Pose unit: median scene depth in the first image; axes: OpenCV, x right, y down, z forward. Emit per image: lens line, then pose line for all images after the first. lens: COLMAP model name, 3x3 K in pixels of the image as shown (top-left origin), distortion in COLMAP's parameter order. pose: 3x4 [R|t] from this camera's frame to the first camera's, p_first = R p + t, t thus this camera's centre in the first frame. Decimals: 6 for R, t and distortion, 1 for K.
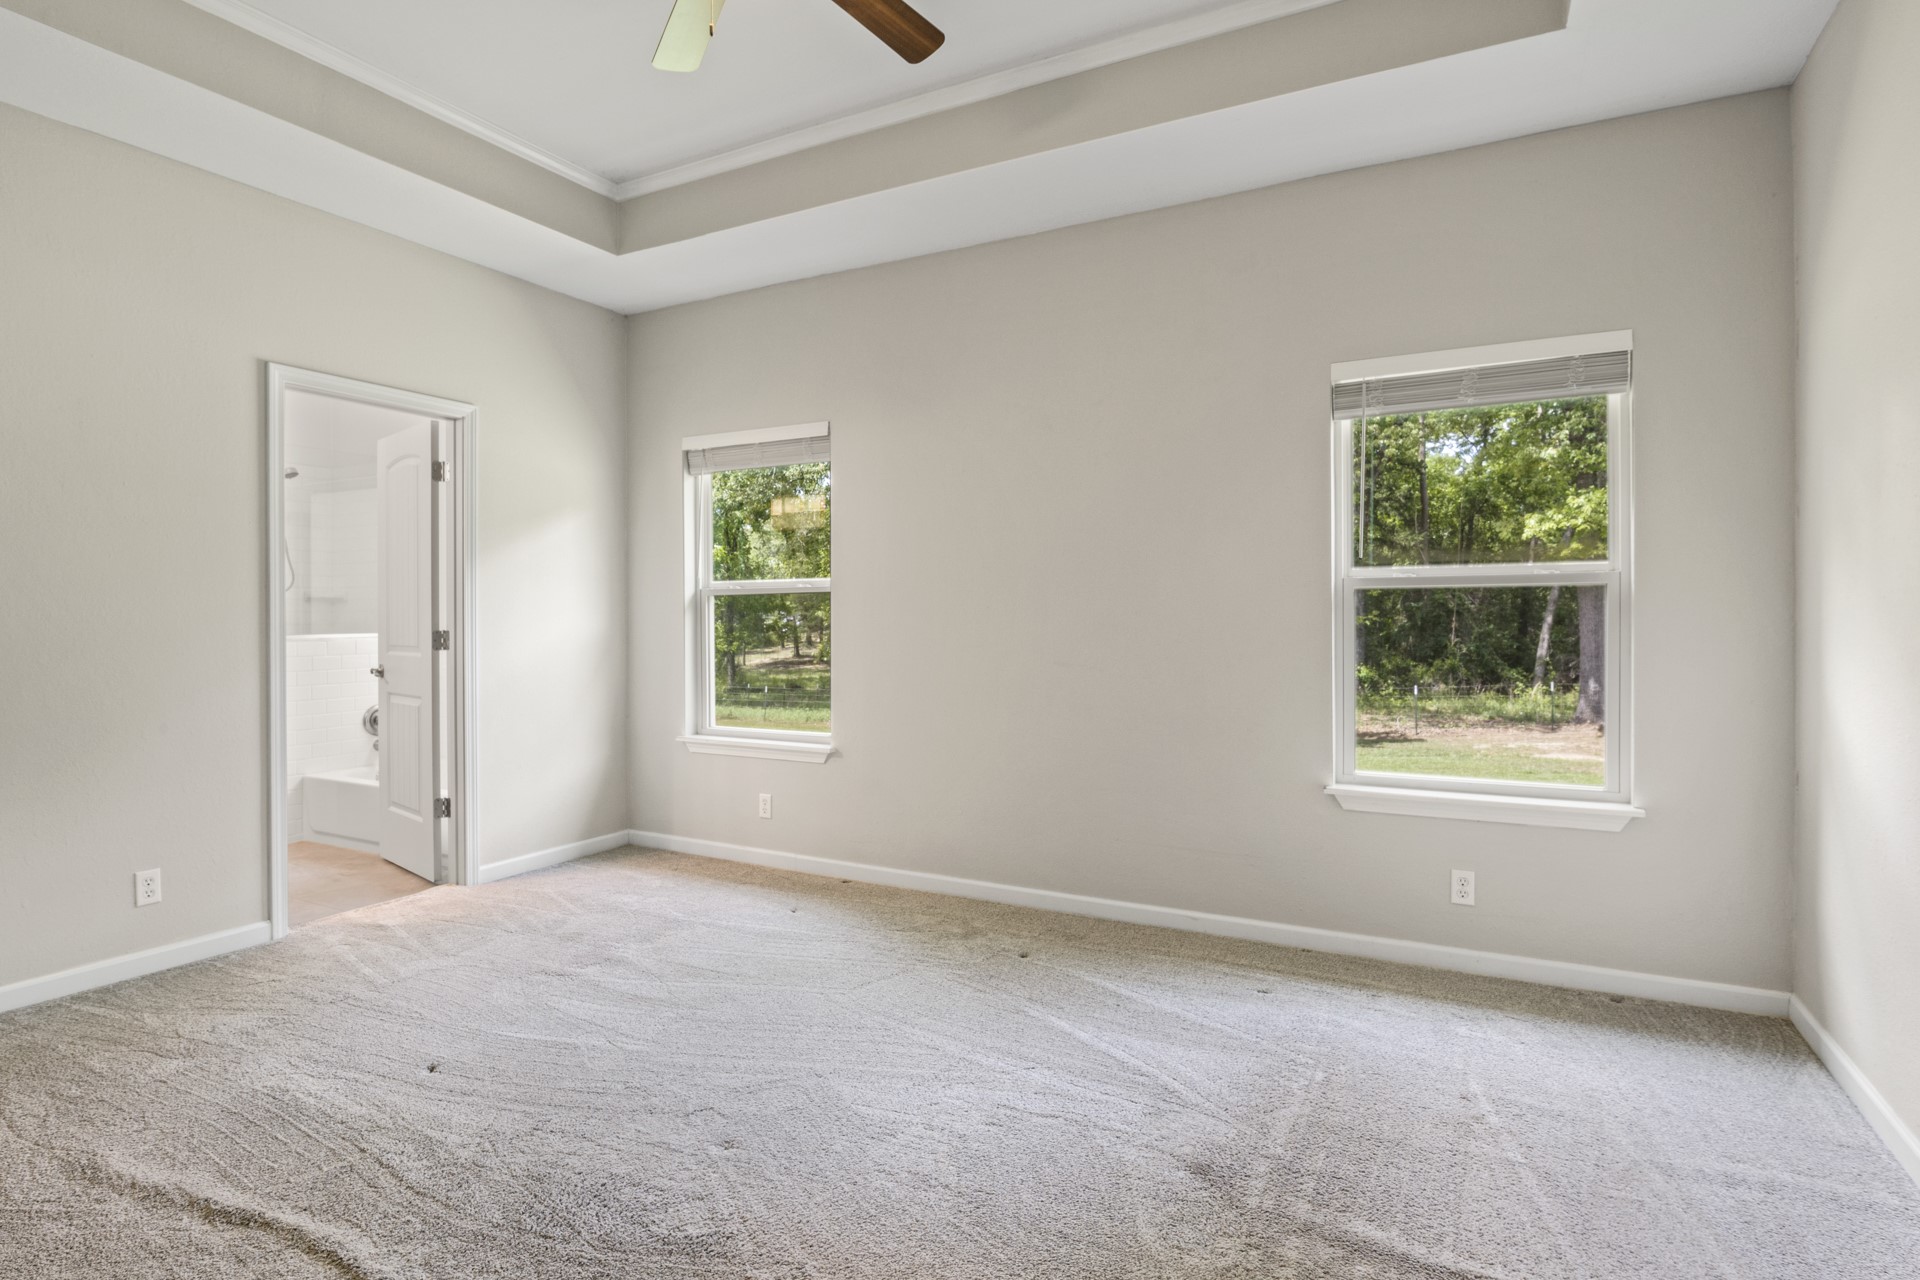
lens RADIAL K [[967.0, 0, 963.2], [0, 967.0, 617.9], [0, 0, 1]] dist [-0.015504, -0.003282]
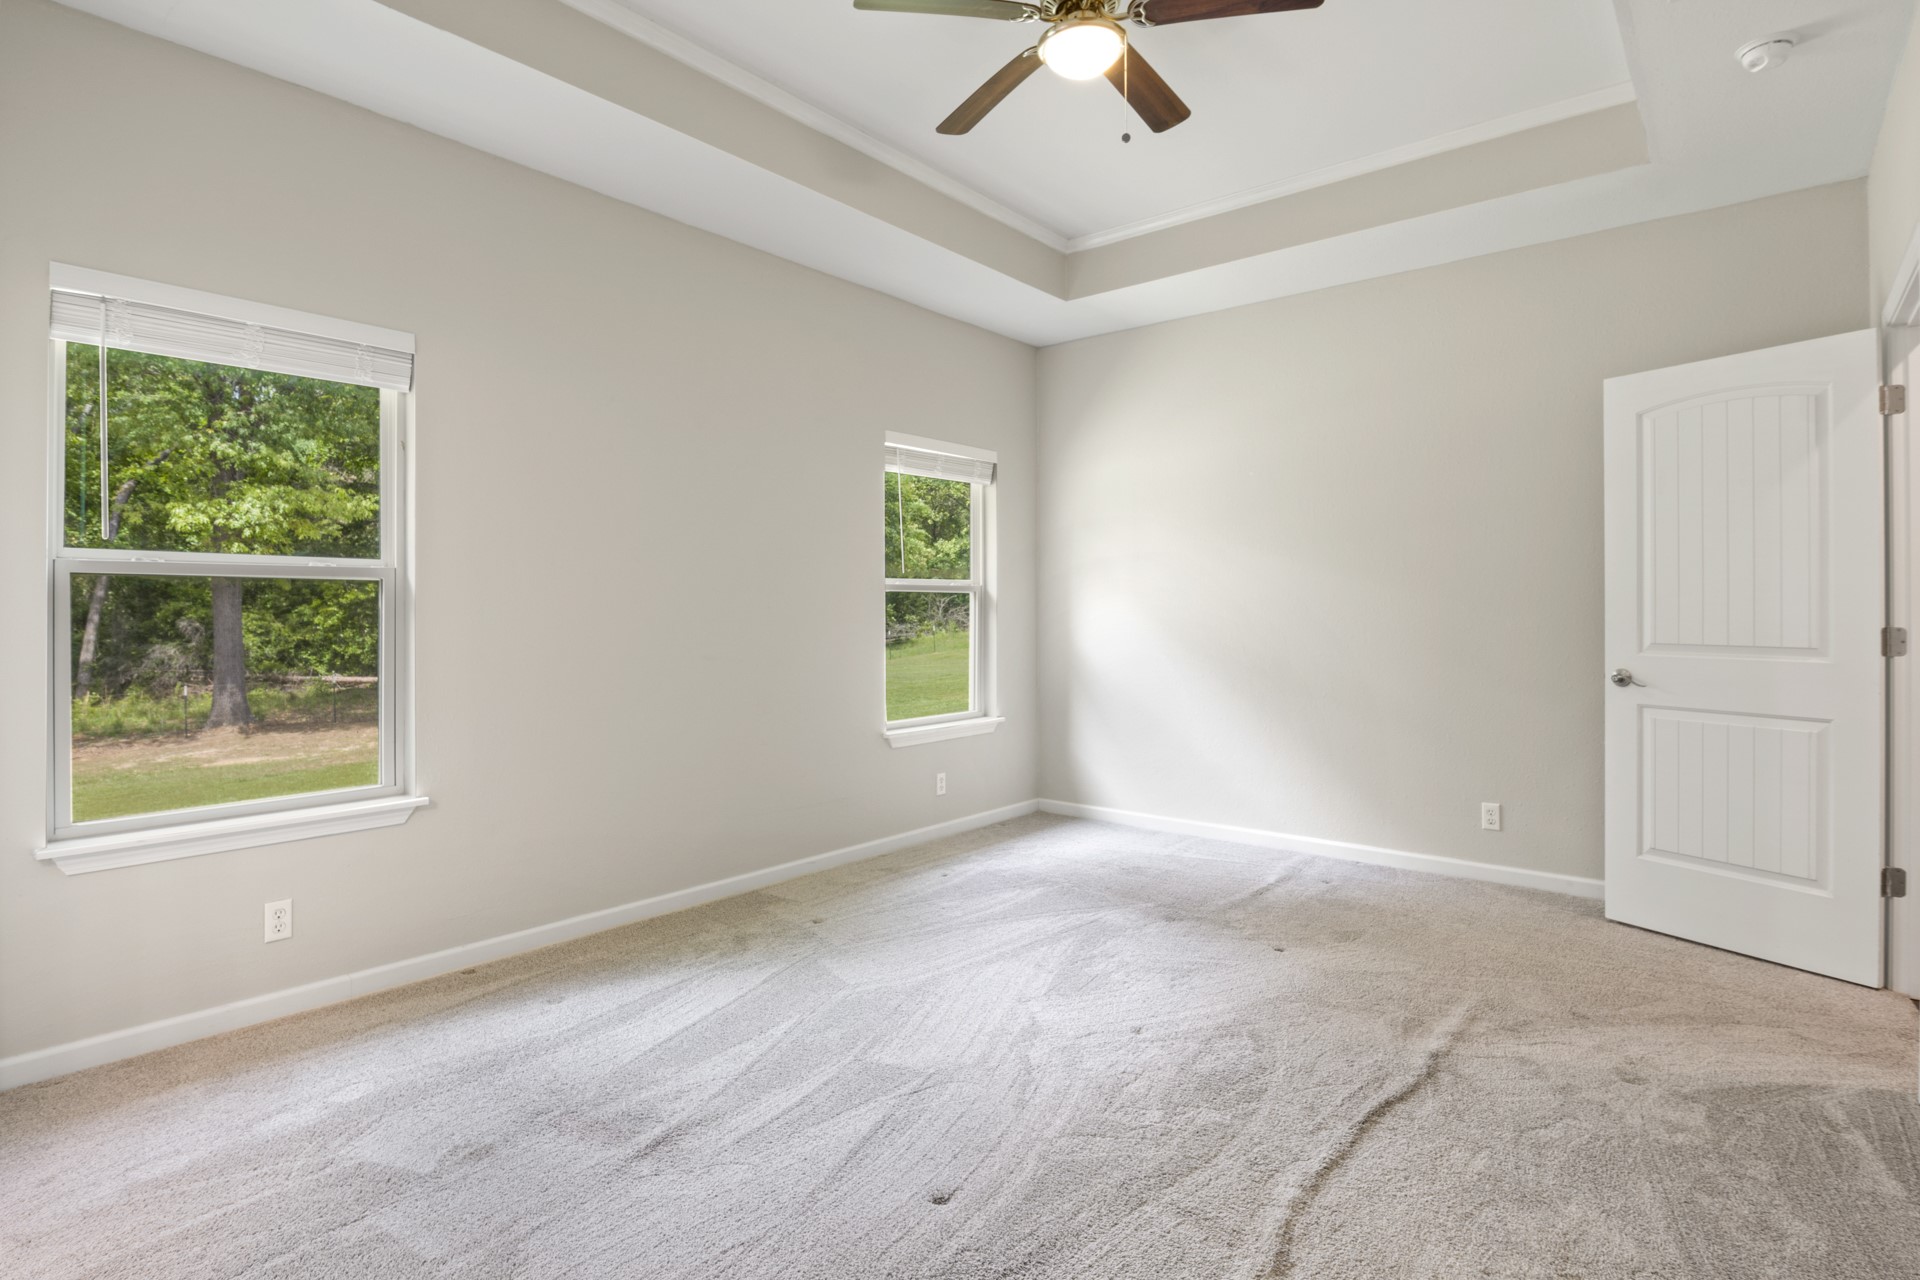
lens RADIAL K [[967.0, 0, 963.2], [0, 967.0, 617.9], [0, 0, 1]] dist [-0.015504, -0.003282]
pose [[0.206265, -0.005946, 0.978478, -0.909385], [0.003958, 0.999978, 0.005242, 0.000289], [-0.978488, 0.002792, 0.206284, 0.574088]]
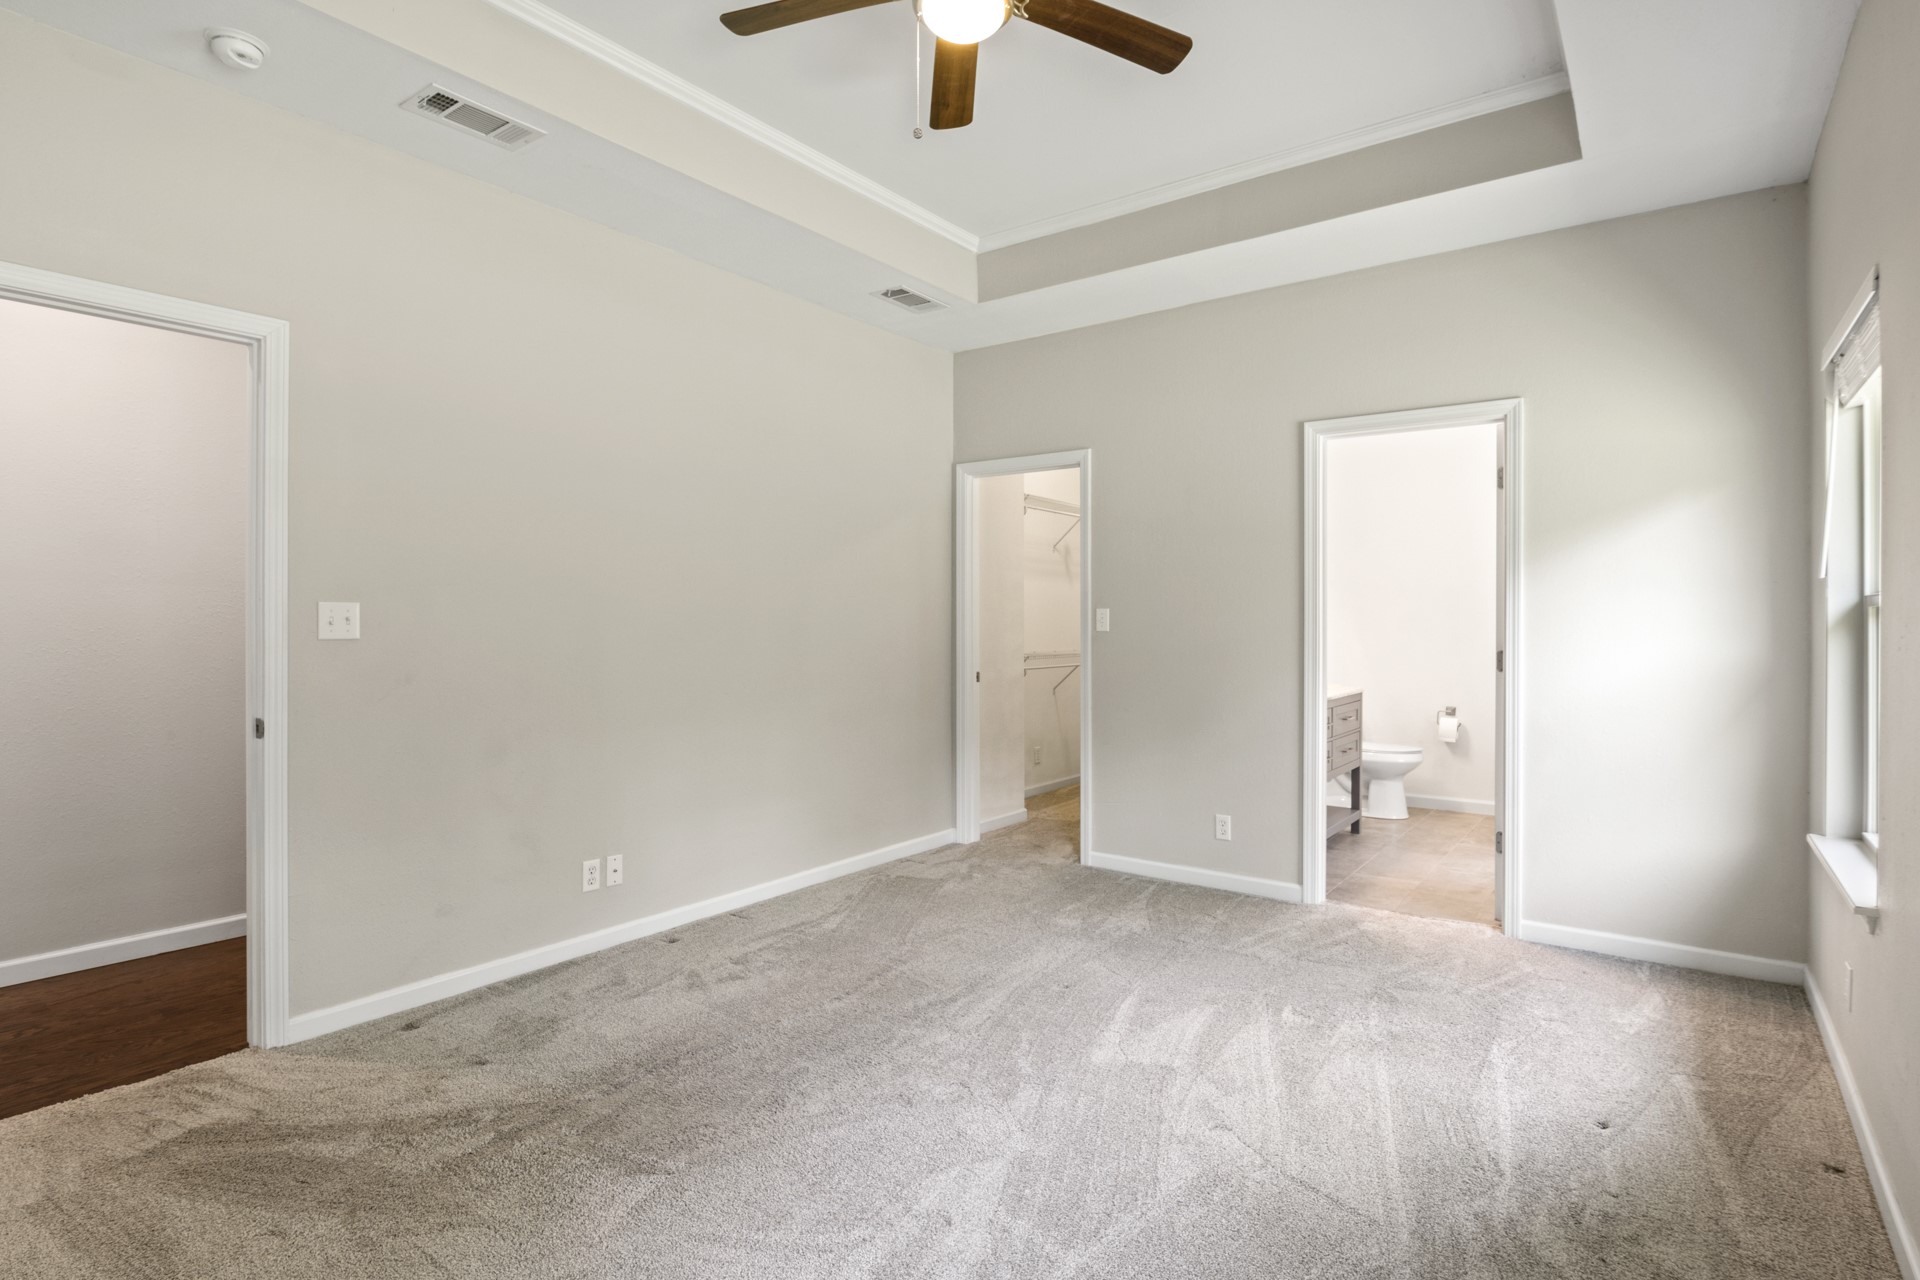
lens RADIAL K [[967.0, 0, 963.2], [0, 967.0, 617.9], [0, 0, 1]] dist [-0.015504, -0.003282]
pose [[-0.149258, 0.000066, -0.988798, 0.524085], [-0.004755, 0.999988, 0.000784, -0.019334], [0.988787, 0.004819, -0.149256, 0.737599]]
